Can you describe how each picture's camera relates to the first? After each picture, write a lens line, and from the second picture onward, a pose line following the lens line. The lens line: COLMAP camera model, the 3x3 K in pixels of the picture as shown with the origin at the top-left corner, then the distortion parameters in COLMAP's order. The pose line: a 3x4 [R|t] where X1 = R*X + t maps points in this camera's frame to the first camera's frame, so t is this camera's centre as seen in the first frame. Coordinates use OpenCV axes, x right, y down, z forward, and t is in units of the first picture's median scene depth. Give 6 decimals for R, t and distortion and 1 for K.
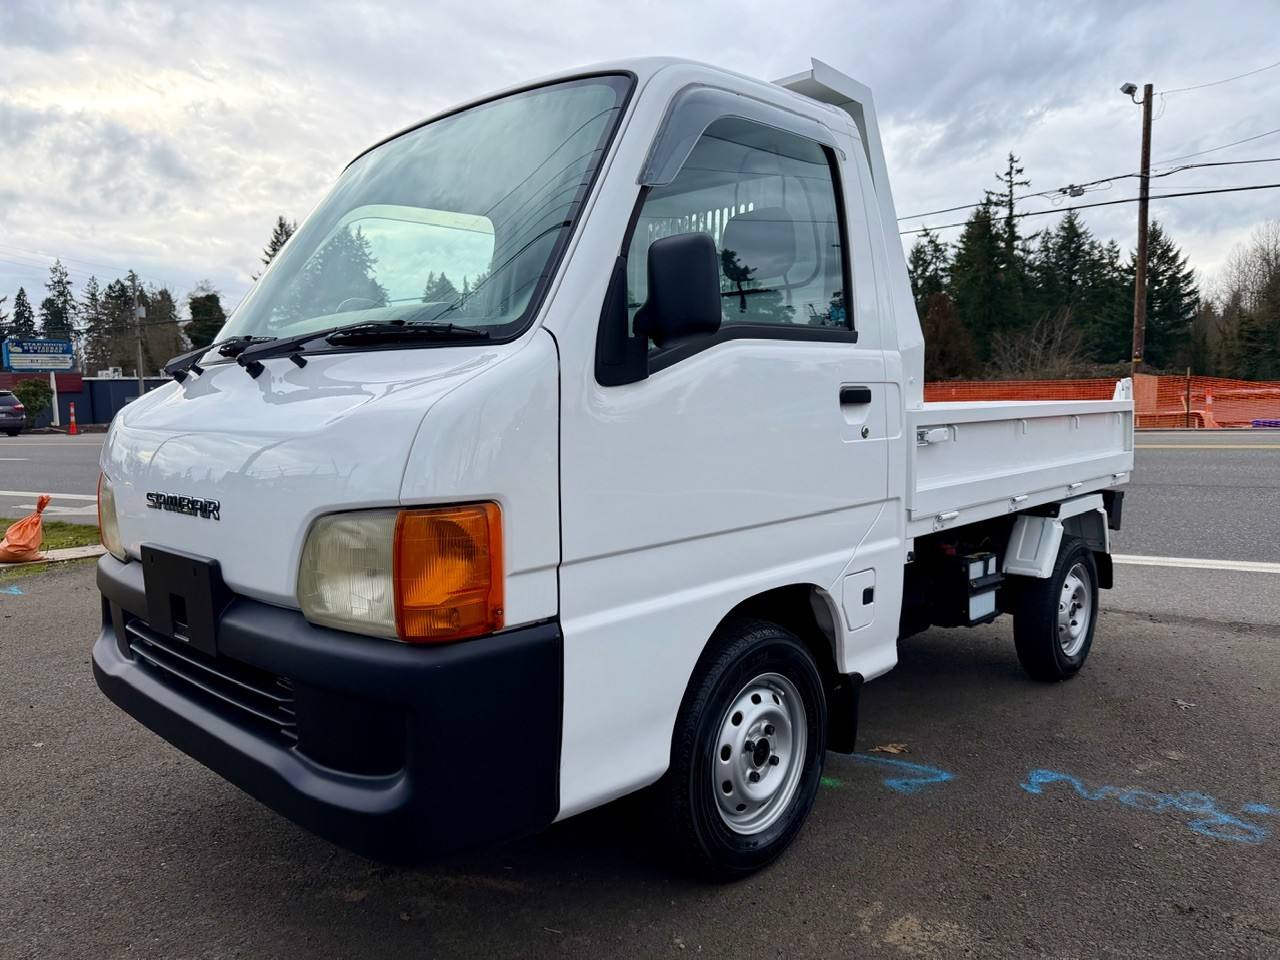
lens RADIAL K [[899.1, 0, 636.6], [0, 899.1, 488.1], [0, 0, 1]] dist [0.020493, -0.028603]
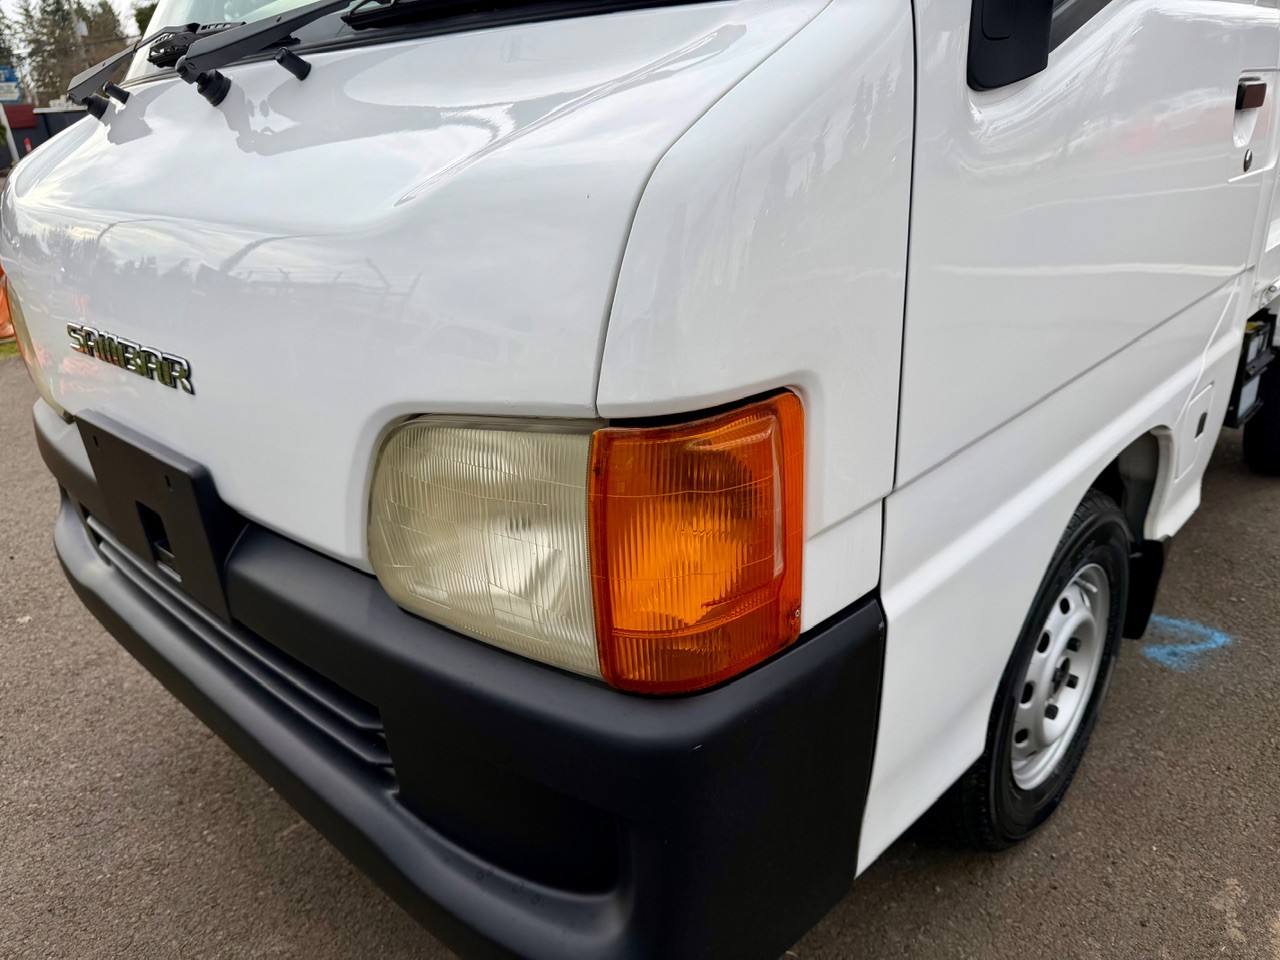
lens RADIAL K [[899.1, 0, 639.2], [0, 899.1, 486.8], [0, 0, 1]] dist [0.020493, -0.028603]
pose [[0.999315, -0.035962, -0.008717, -0.154885], [0.036938, 0.955450, 0.292832, -0.047669], [-0.002202, -0.292954, 0.956124, 0.372594]]
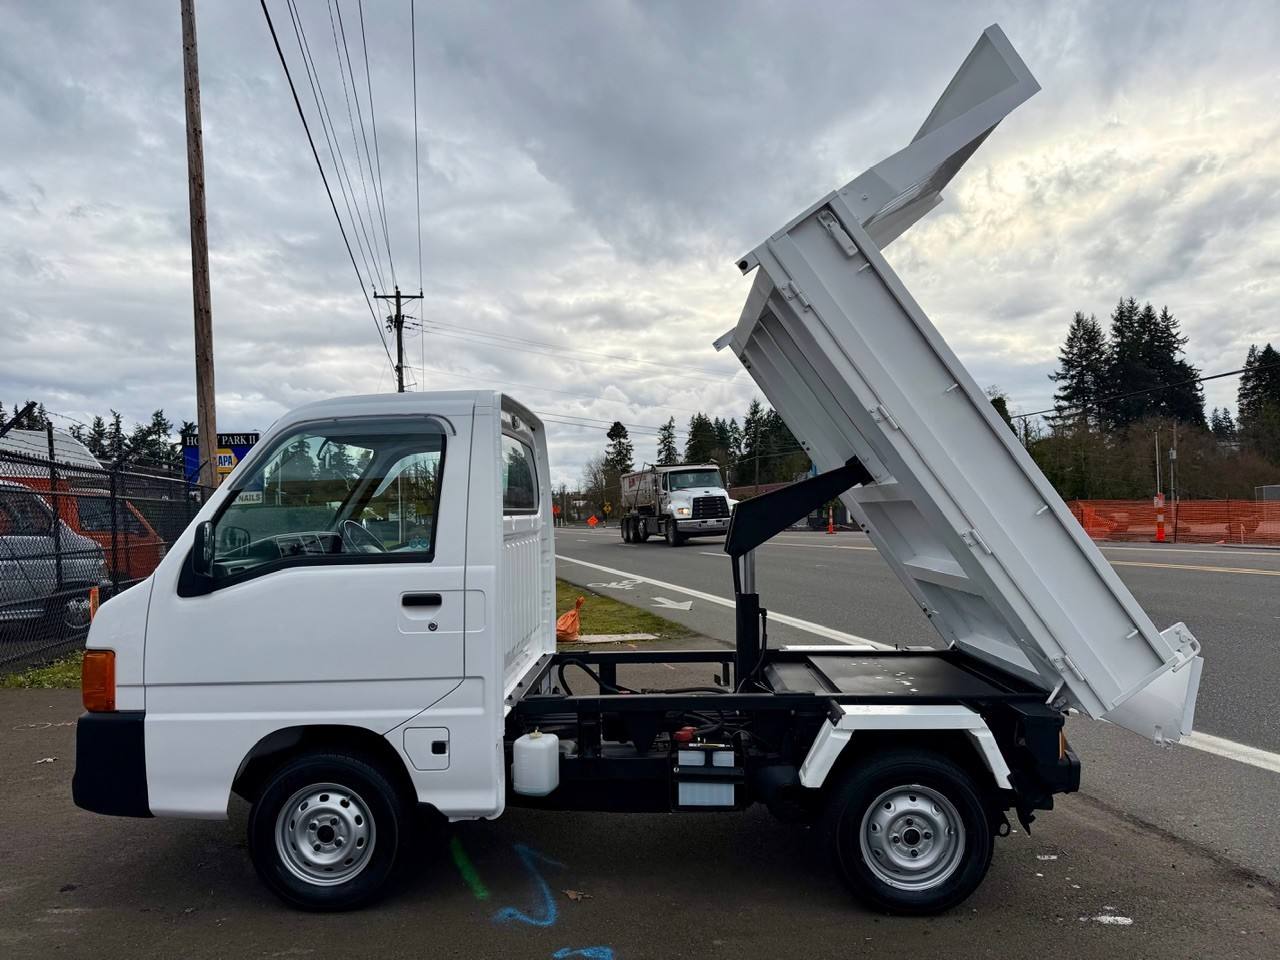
lens RADIAL K [[899.1, 0, 633.8], [0, 899.1, 488.1], [0, 0, 1]] dist [0.020493, -0.028603]
pose [[0.665665, -0.022808, -0.745902, 1.542203], [-0.055487, 0.995253, -0.079951, -0.187054], [0.744185, 0.094609, 0.661240, 0.295372]]
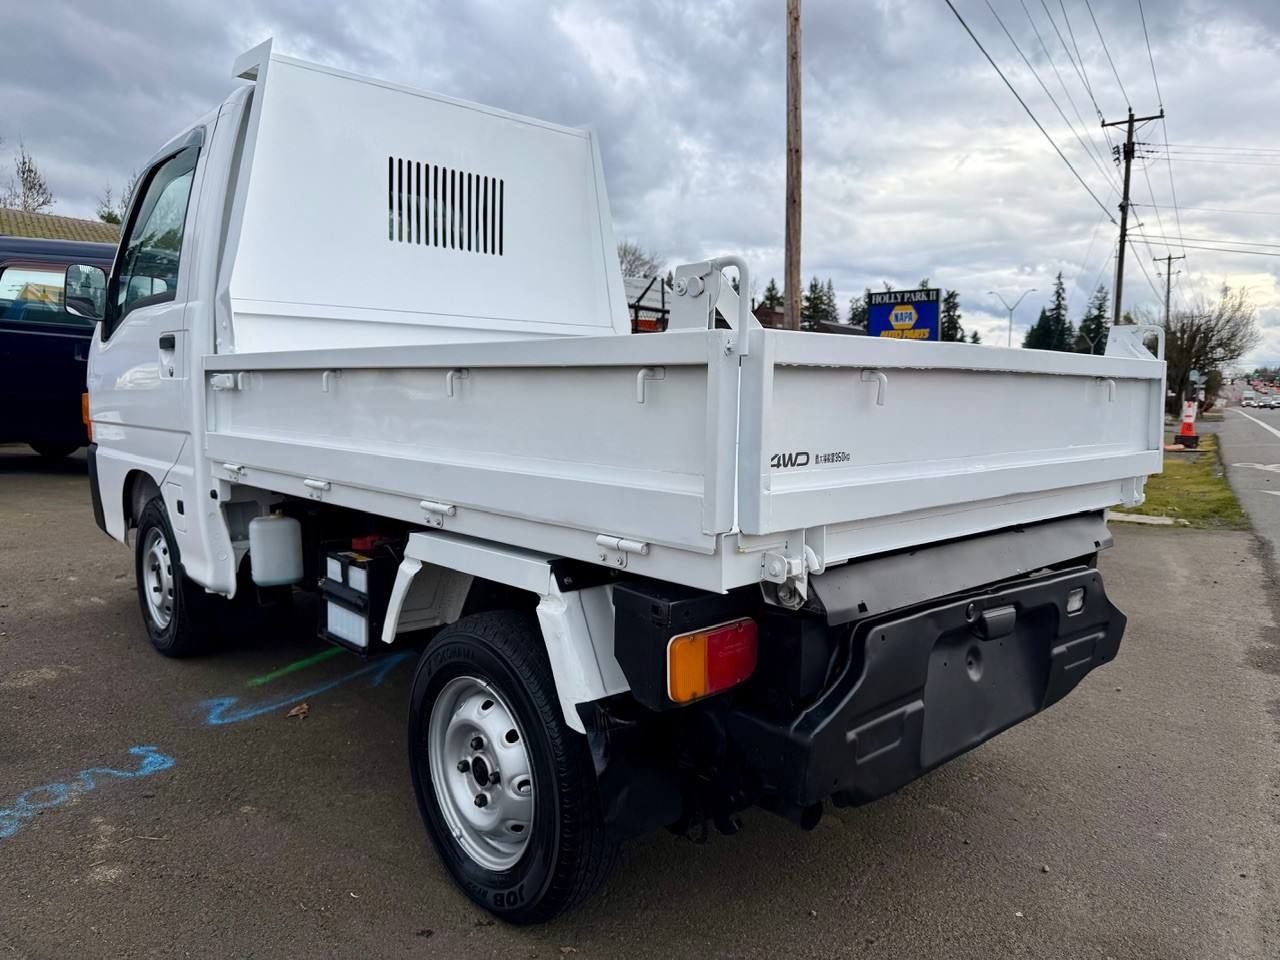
lens RADIAL K [[899.1, 0, 631.1], [0, 899.1, 483.2], [0, 0, 1]] dist [0.020493, -0.028603]
pose [[-0.062988, 0.119949, -0.990780, 1.498281], [-0.103818, 0.986578, 0.126040, -0.137201], [0.992600, 0.110800, -0.049689, 1.738406]]
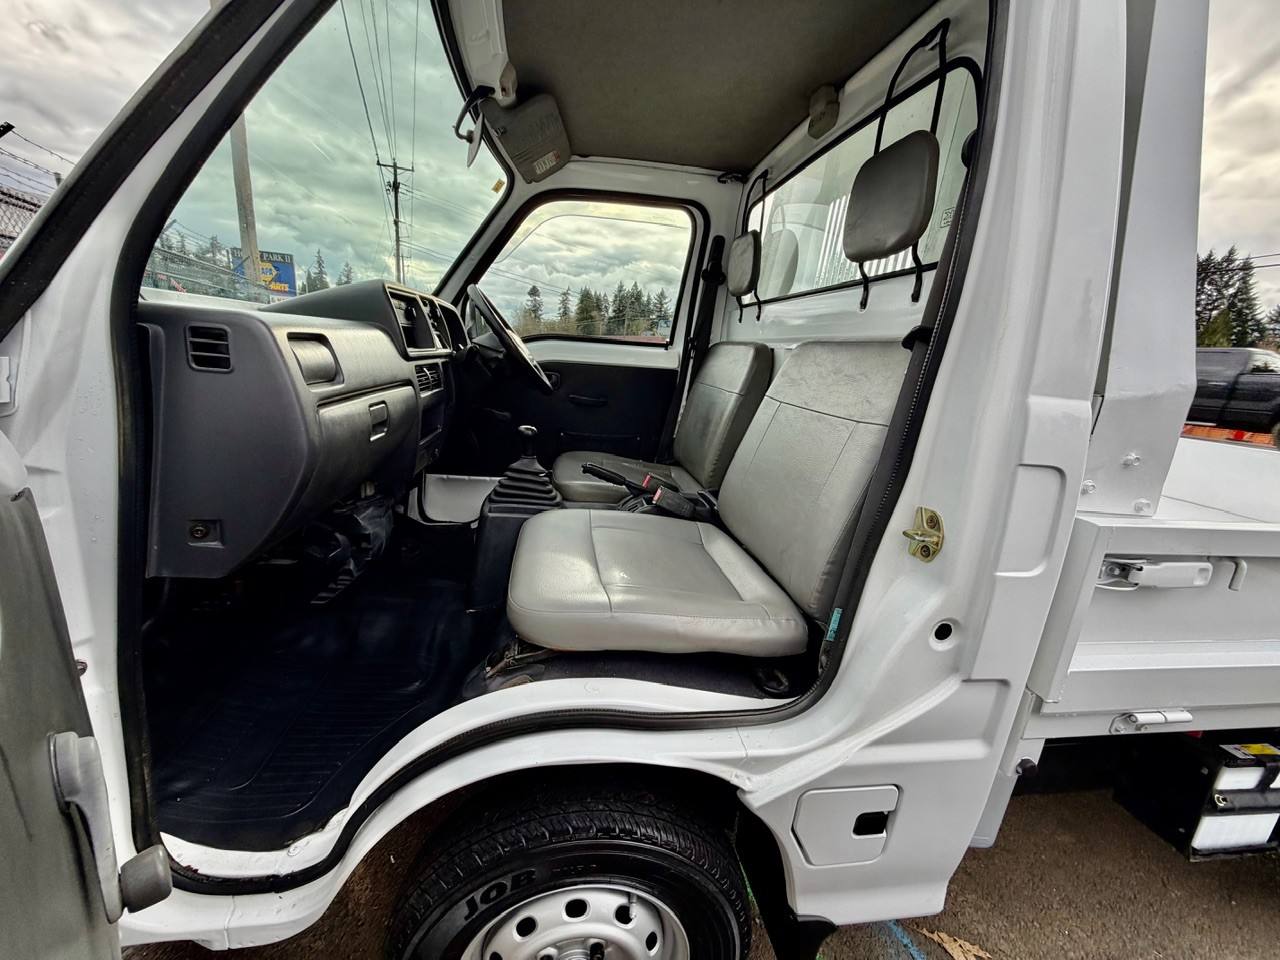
lens RADIAL K [[510.3, 0, 637.6], [0, 510.3, 480.2], [0, 0, 1]] dist [-0.011512, 0.001741]
pose [[0.786128, 0.227575, -0.574642, 0.287270], [-0.154392, 0.972575, 0.173955, -0.130484], [0.598470, -0.048031, 0.799704, 0.692522]]
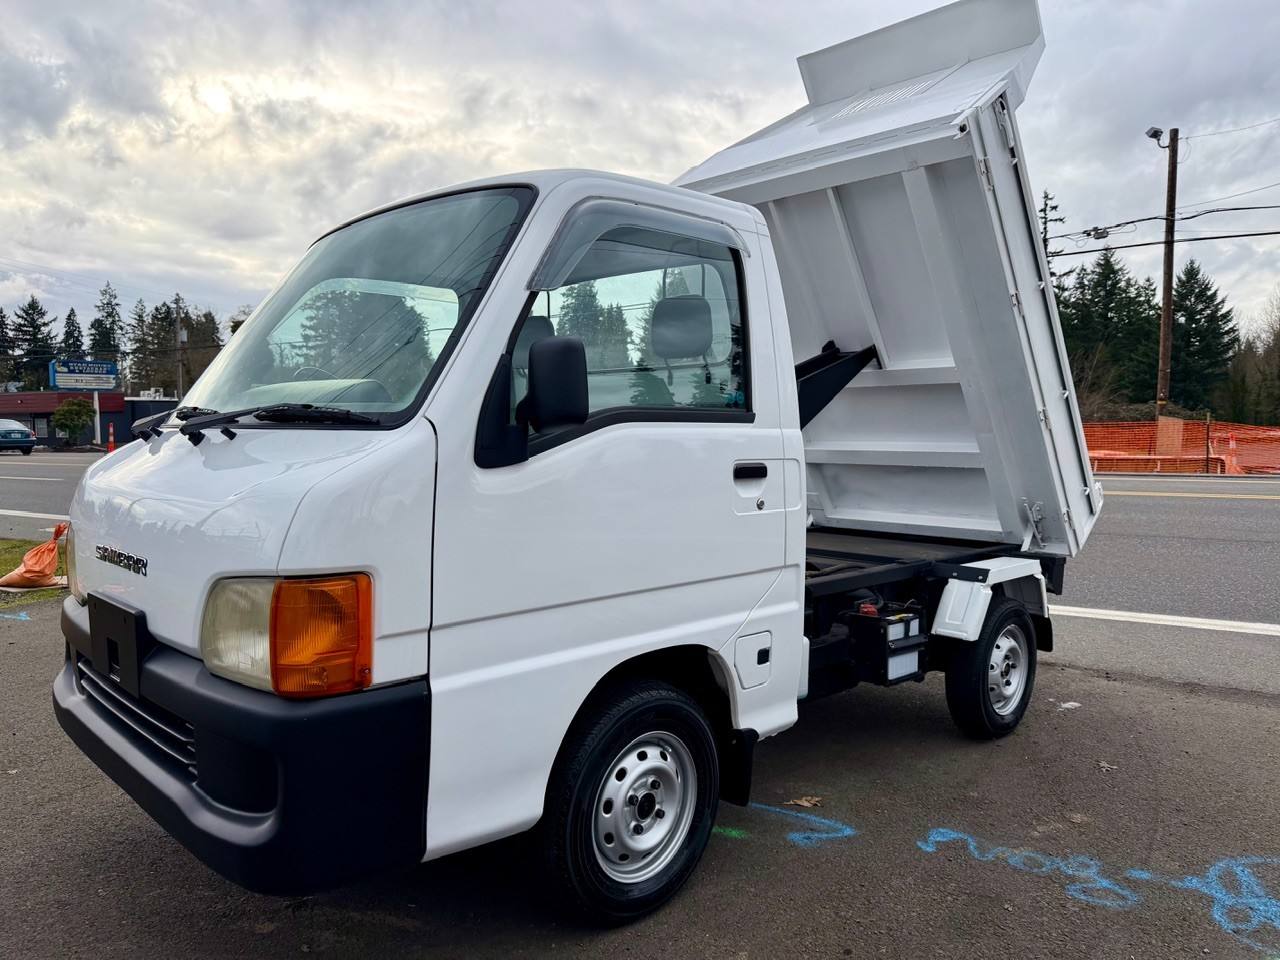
lens RADIAL K [[899.1, 0, 635.1], [0, 899.1, 482.7], [0, 0, 1]] dist [0.020493, -0.028603]
pose [[0.999172, 0.021430, -0.034584, 0.143996], [-0.022697, 0.999069, -0.036687, -0.048731], [0.033765, 0.037441, 0.998728, -0.082654]]
